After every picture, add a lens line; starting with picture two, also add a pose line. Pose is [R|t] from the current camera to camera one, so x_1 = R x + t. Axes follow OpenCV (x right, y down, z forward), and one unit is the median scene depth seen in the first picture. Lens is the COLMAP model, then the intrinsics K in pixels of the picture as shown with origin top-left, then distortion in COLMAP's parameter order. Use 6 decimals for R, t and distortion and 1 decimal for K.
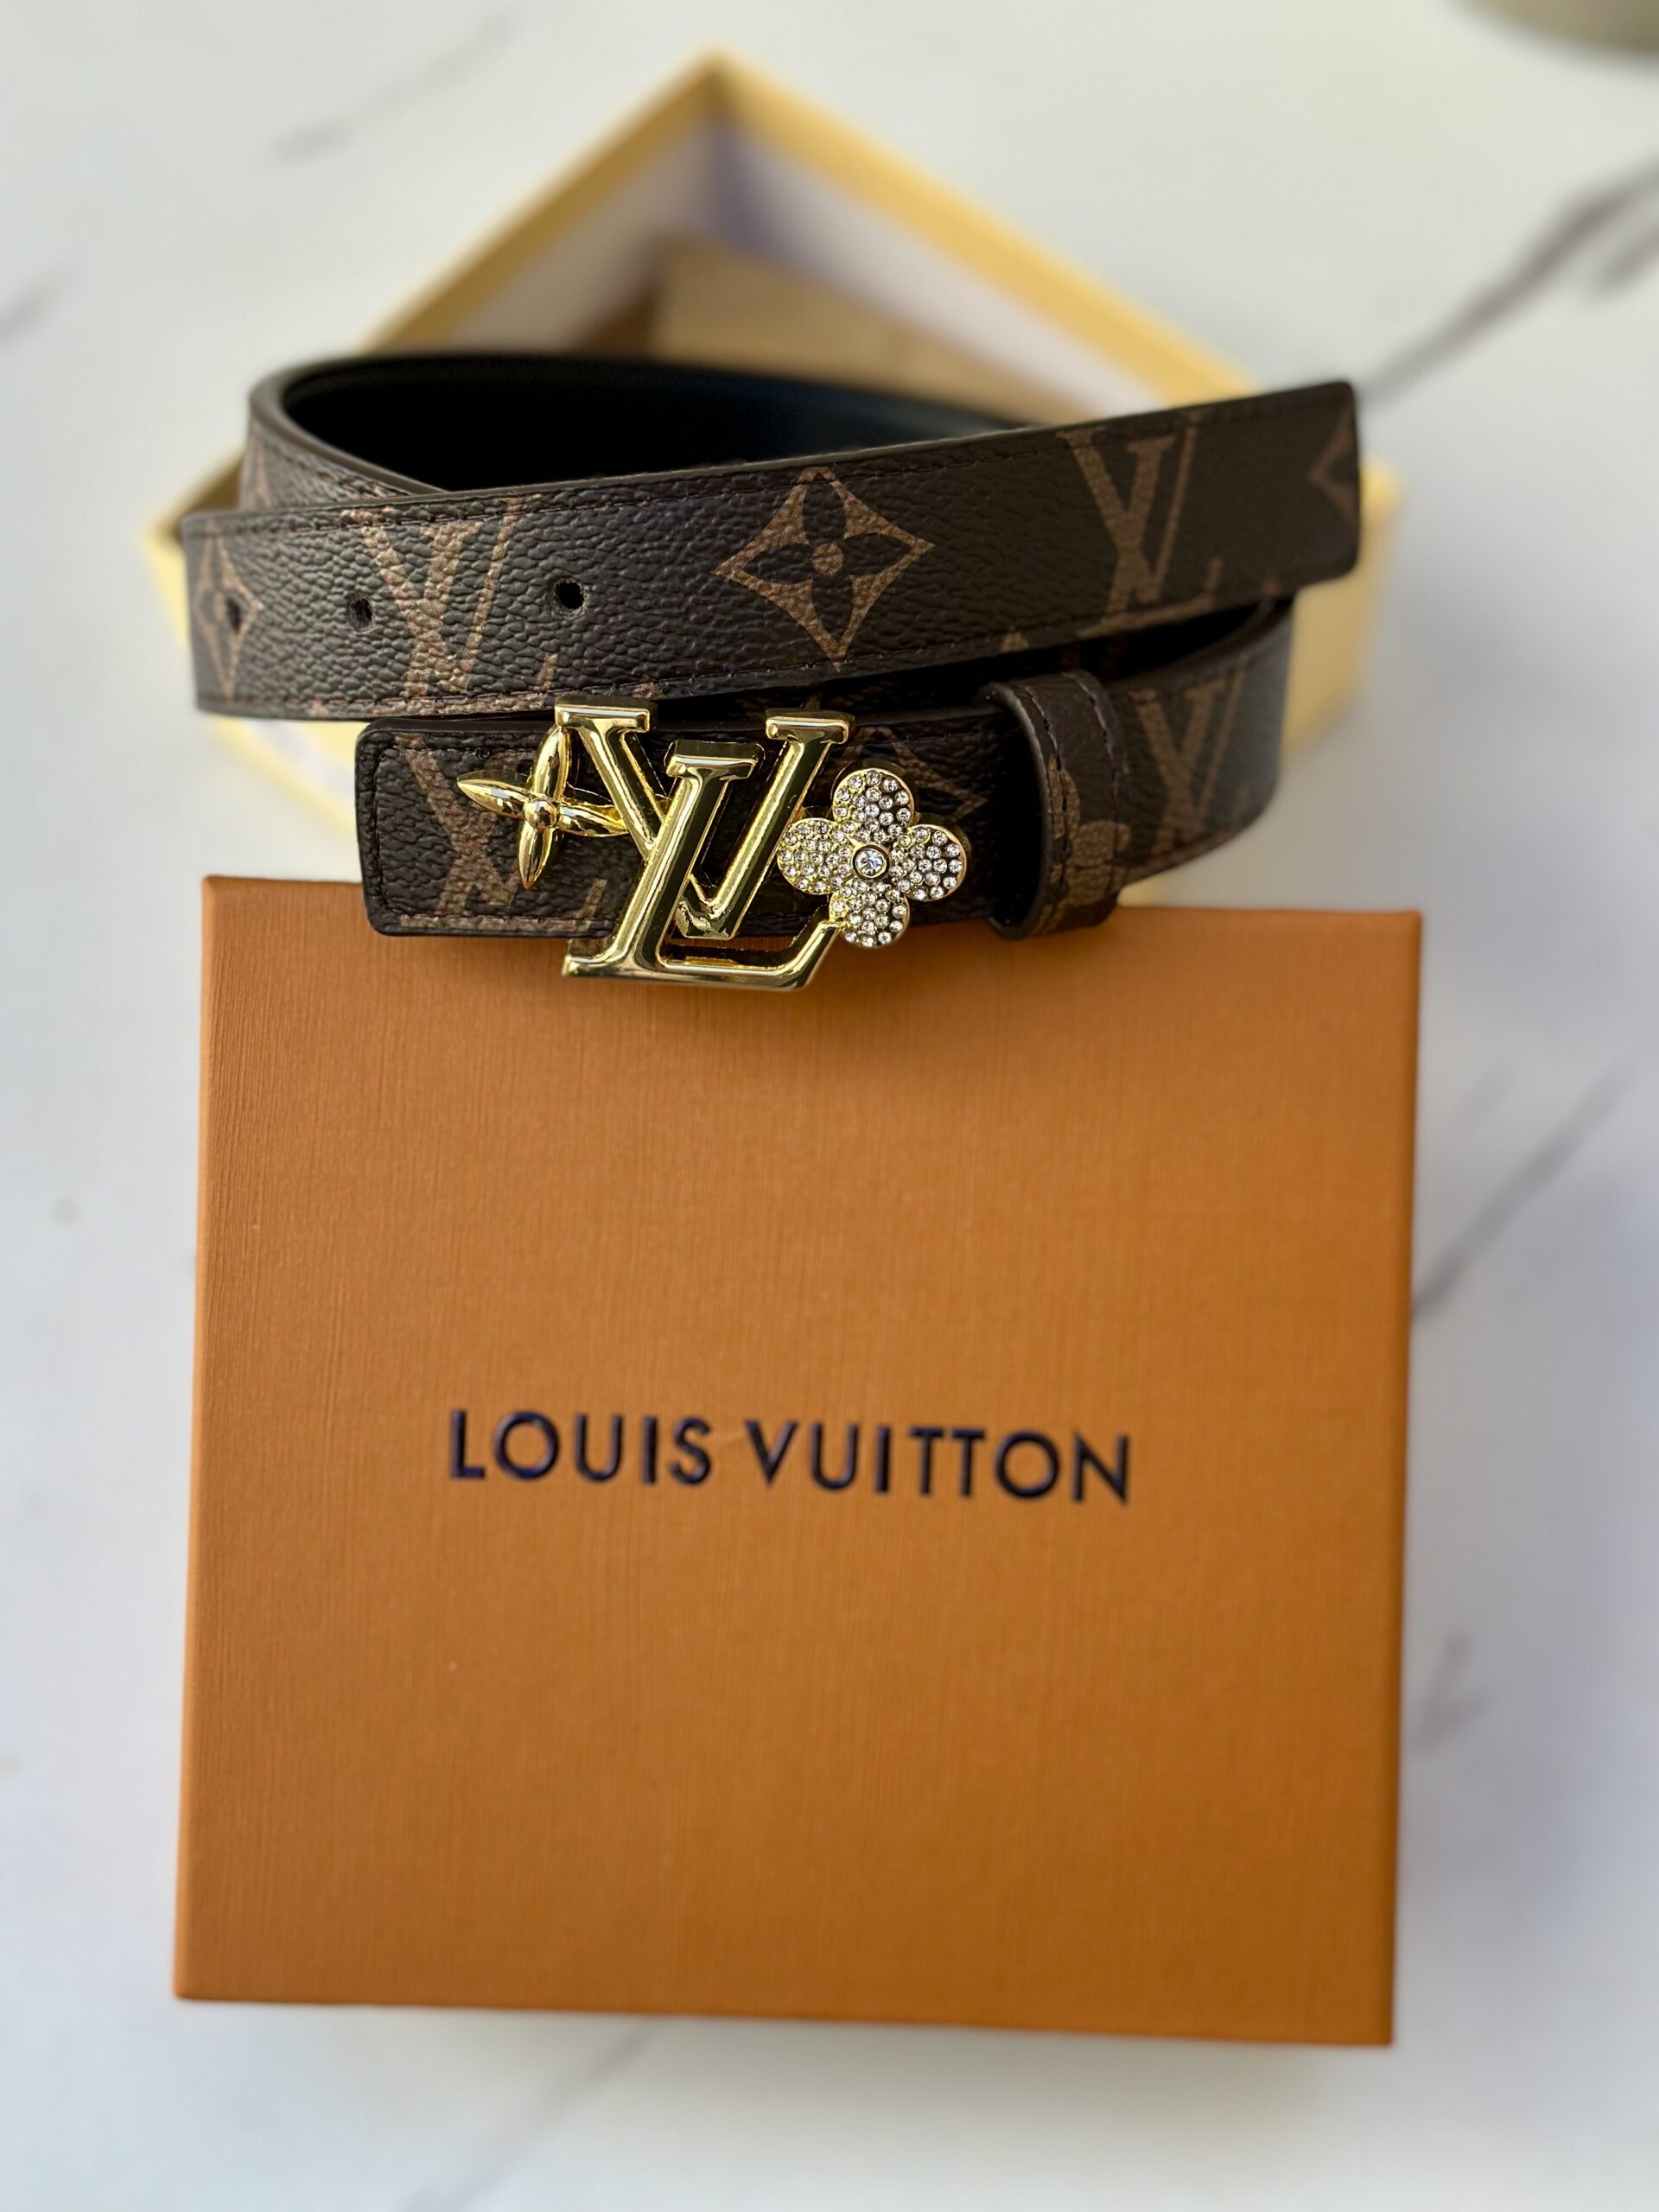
lens RADIAL K [[3194.0, 0, 838.3], [0, 3194.0, 1107.5], [0, 0, 1]] dist [0.146291, -0.199843]
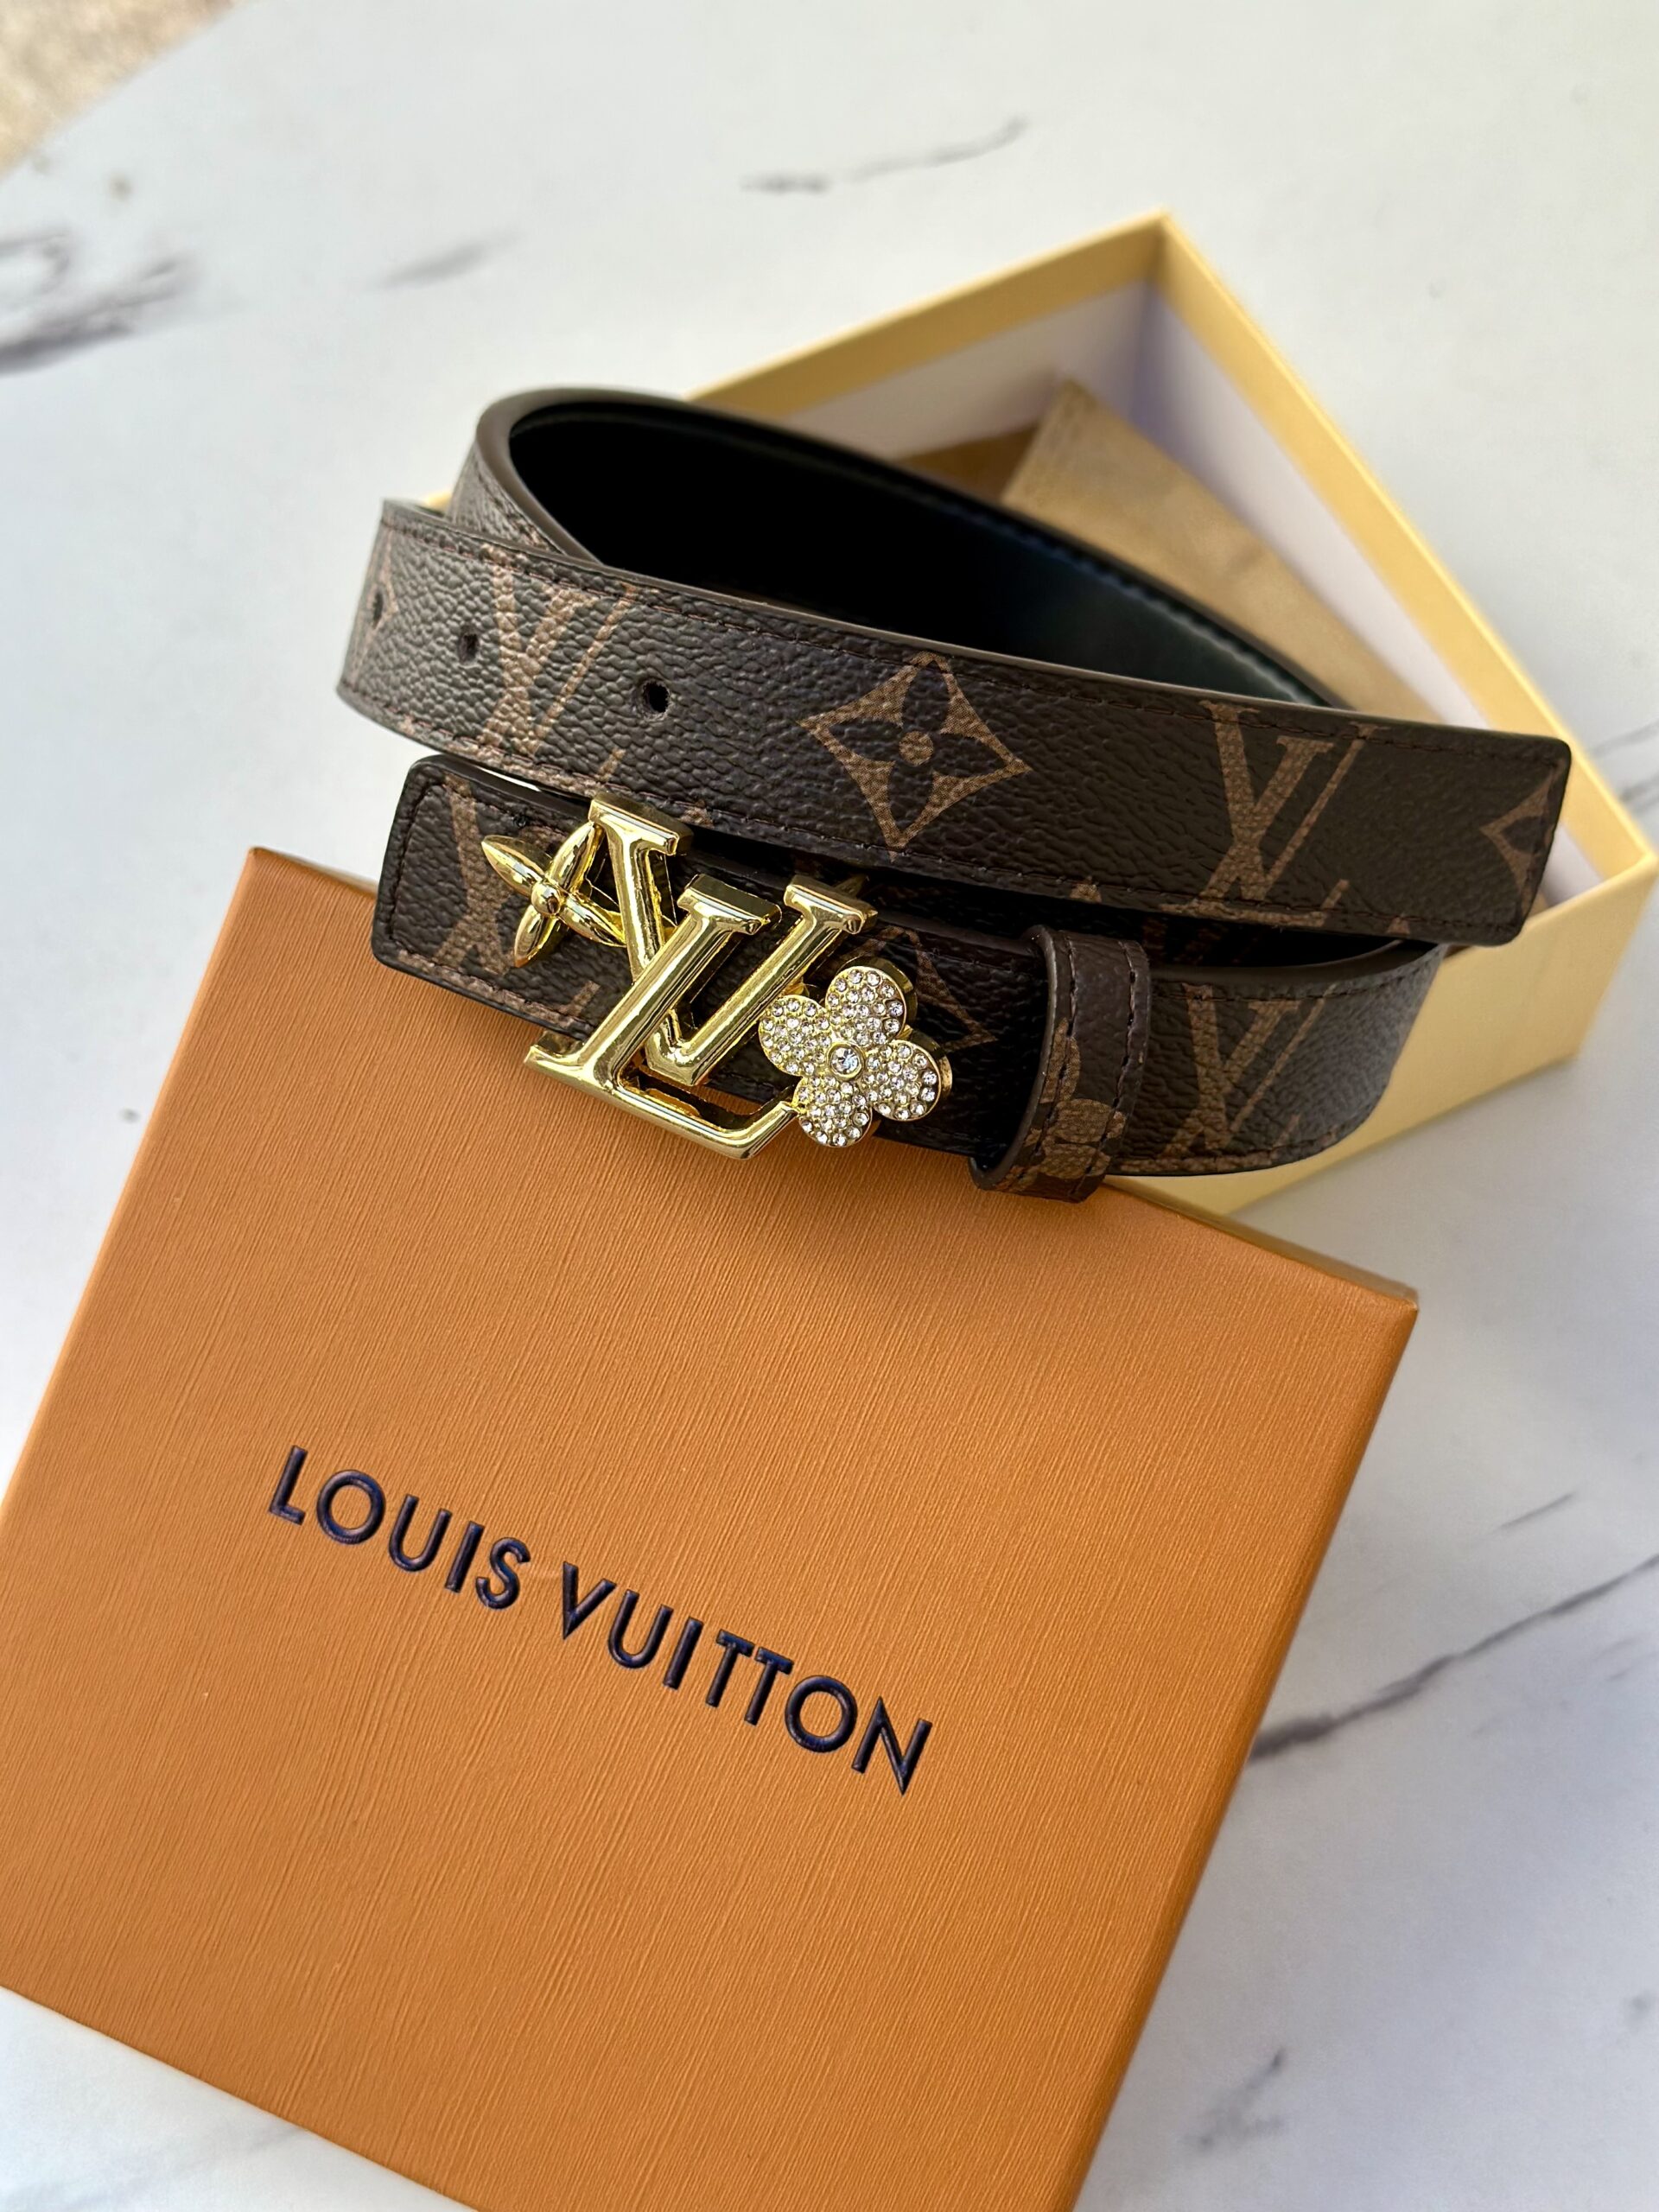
lens RADIAL K [[3194.0, 0, 838.3], [0, 3194.0, 1107.5], [0, 0, 1]] dist [0.146291, -0.199843]
pose [[0.930443, 0.336203, -0.145750, 0.147268], [-0.339758, 0.940513, 0.000535, -0.061462], [0.137259, 0.049022, 0.989321, 0.056937]]
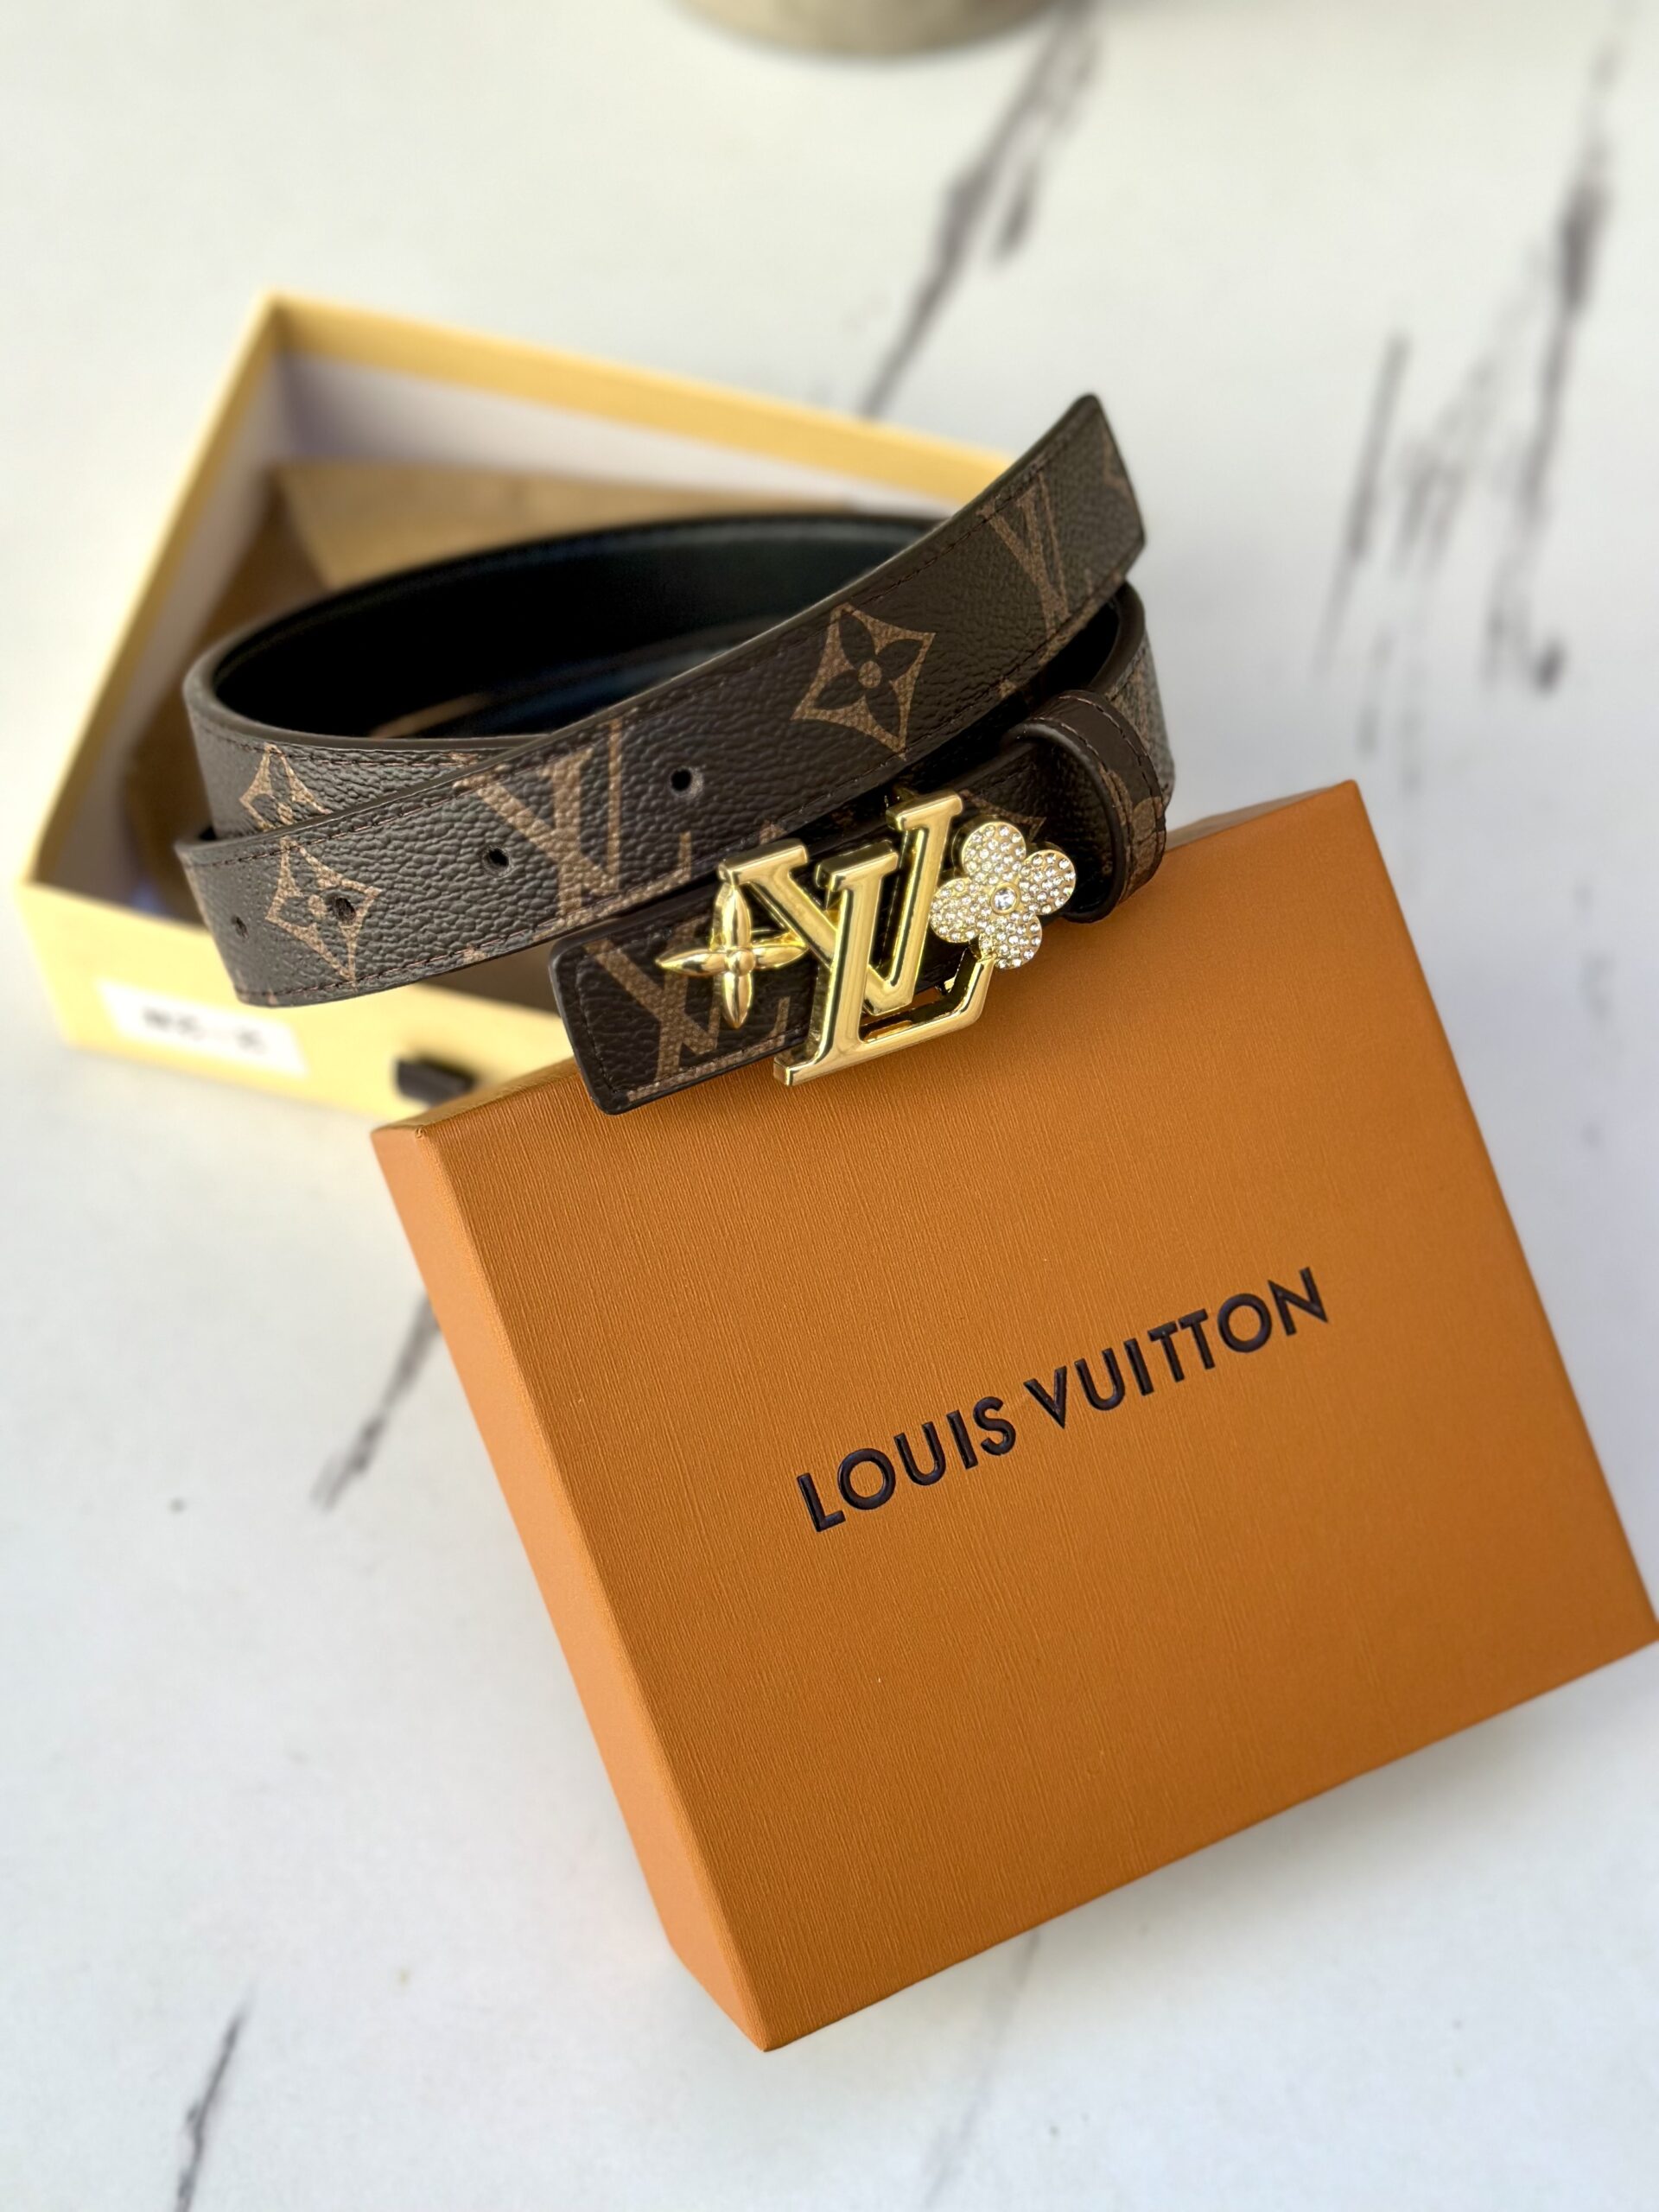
lens RADIAL K [[3194.0, 0, 838.3], [0, 3194.0, 1107.5], [0, 0, 1]] dist [0.146291, -0.199843]
pose [[0.885007, -0.377106, 0.273044, -0.389290], [0.375401, 0.924880, 0.060594, -0.097423], [-0.275383, 0.048875, 0.960091, -0.121928]]
